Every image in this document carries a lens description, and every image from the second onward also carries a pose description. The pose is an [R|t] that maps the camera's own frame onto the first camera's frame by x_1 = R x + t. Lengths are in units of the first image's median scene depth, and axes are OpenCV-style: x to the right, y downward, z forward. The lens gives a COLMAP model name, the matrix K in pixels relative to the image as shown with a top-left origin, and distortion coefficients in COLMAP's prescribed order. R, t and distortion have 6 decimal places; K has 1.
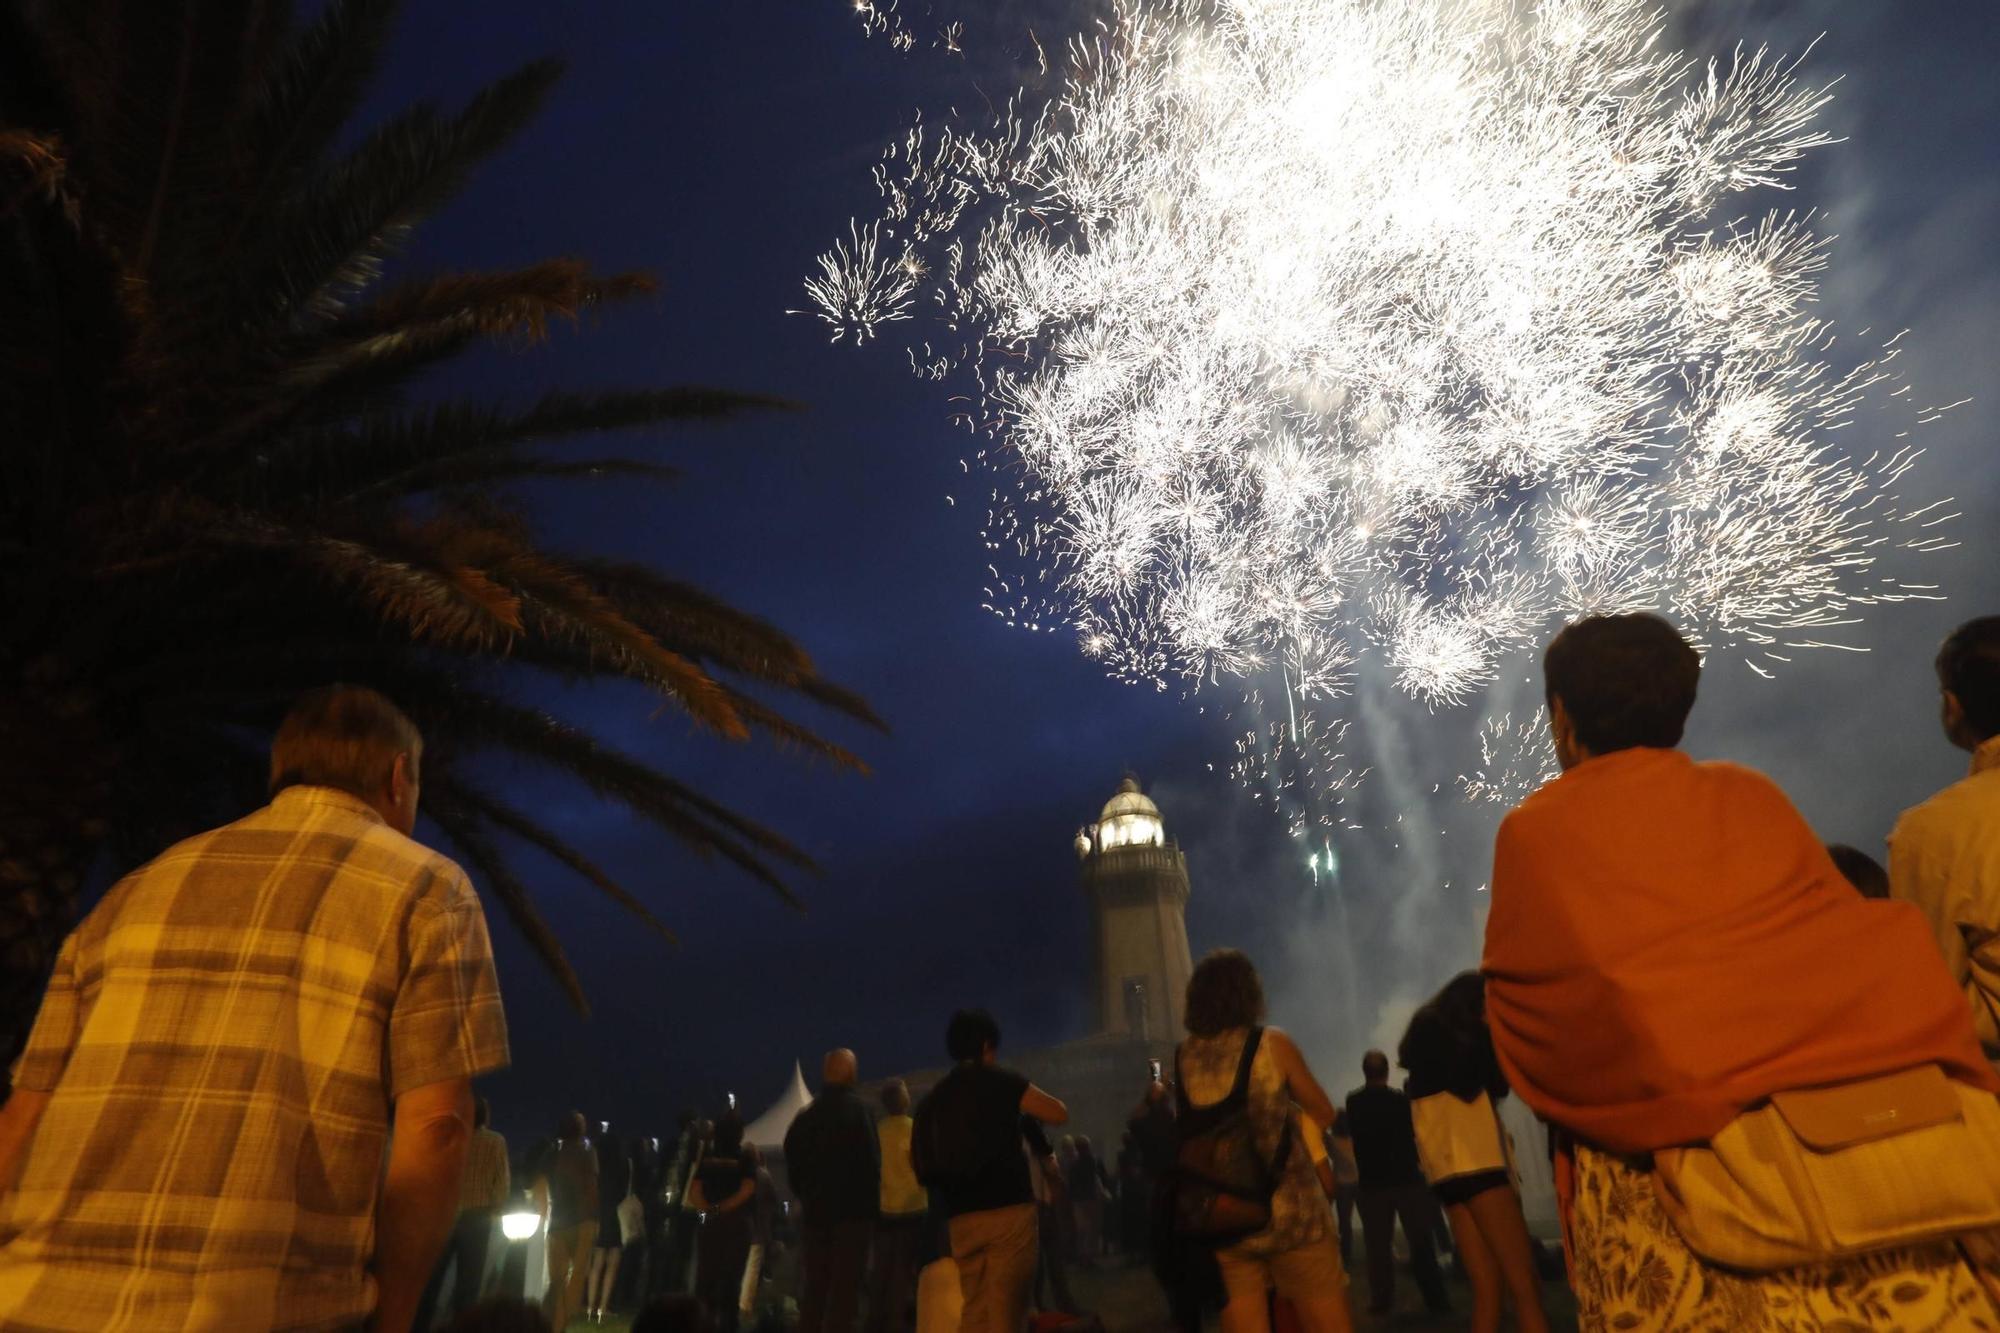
lens RADIAL K [[1144.0, 0, 994.7], [0, 1144.0, 663.0], [0, 0, 1]] dist [-0.067834, 0.044986]
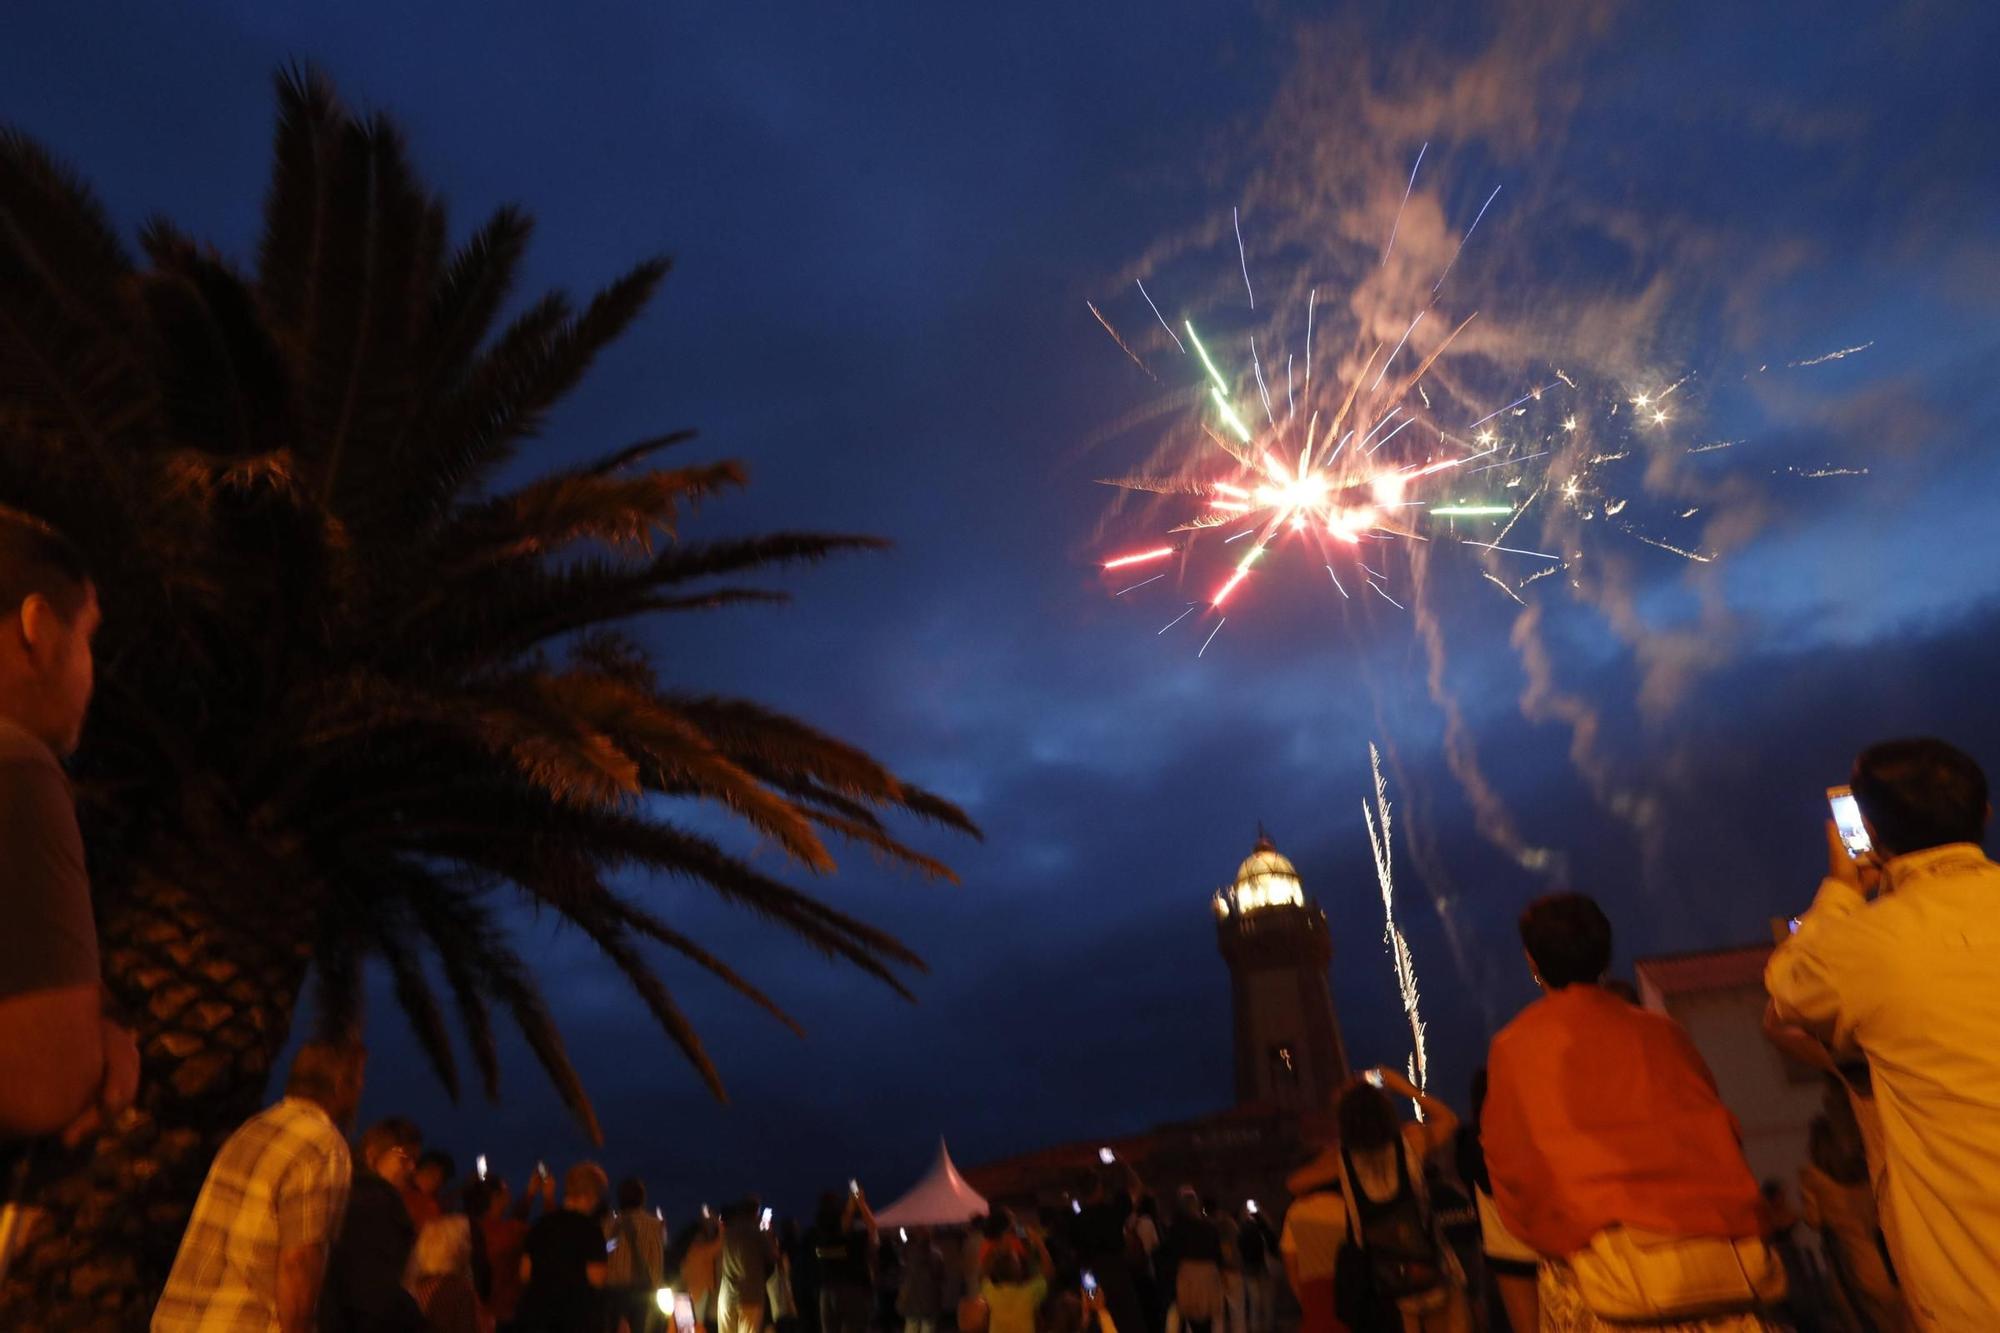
lens RADIAL K [[1154.9, 0, 1001.3], [0, 1154.9, 660.9], [0, 0, 1]] dist [-0.071188, 0.051199]
pose [[0.992721, -0.052451, -0.108416, 0.052937], [0.046674, 0.997387, -0.055149, -0.043882], [0.111026, 0.049687, 0.992575, -0.089914]]
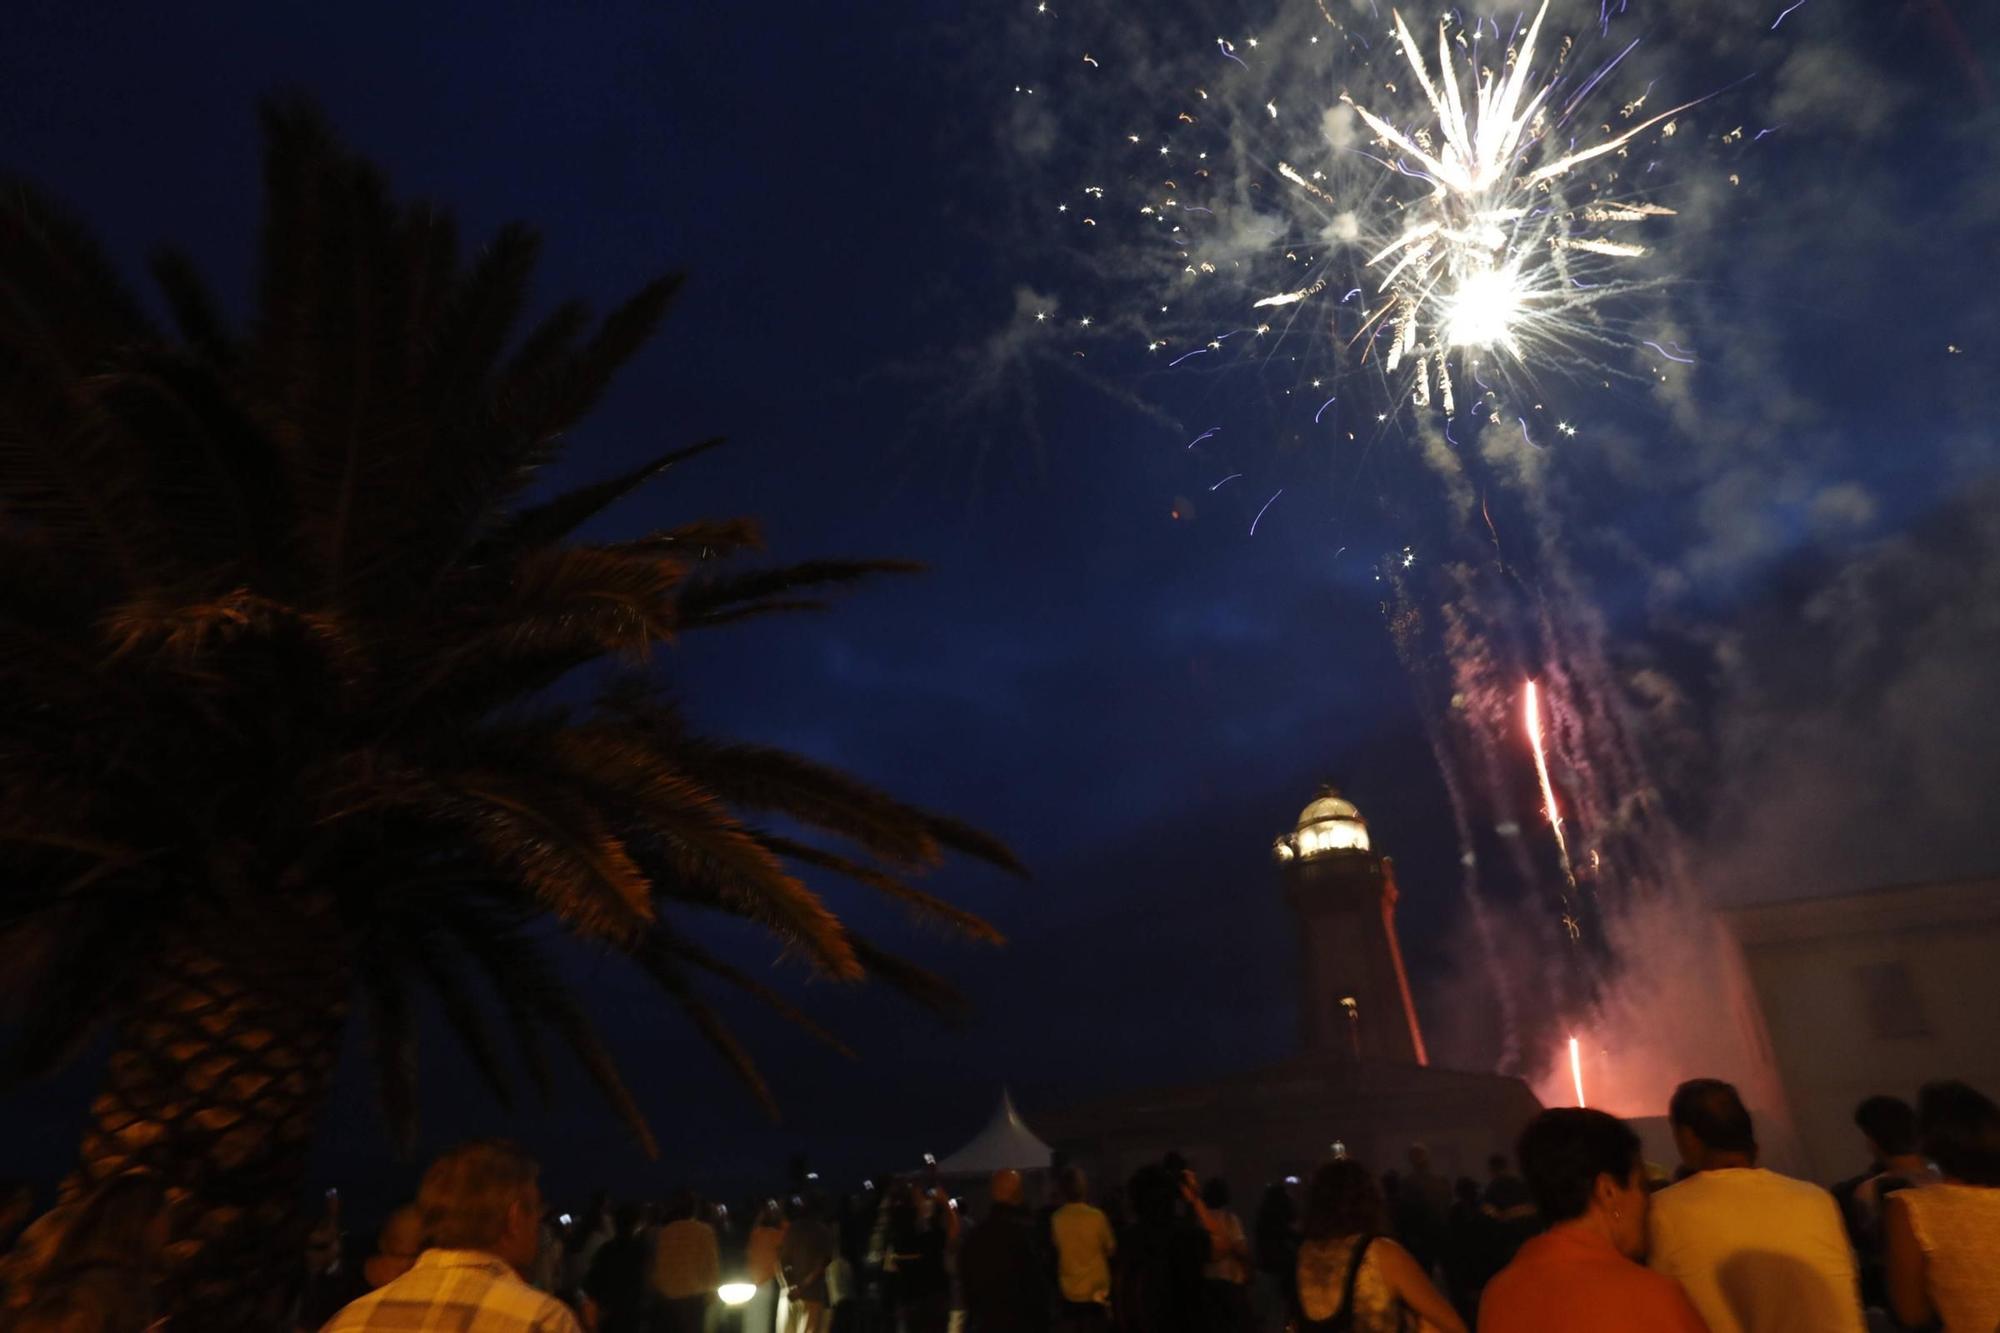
lens RADIAL K [[1154.9, 0, 1001.3], [0, 1154.9, 660.9], [0, 0, 1]] dist [-0.071188, 0.051199]
pose [[0.984687, -0.063491, -0.162360, 0.065027], [0.064579, 0.997912, 0.001430, -0.133962], [0.161930, -0.011893, 0.986730, -0.033958]]
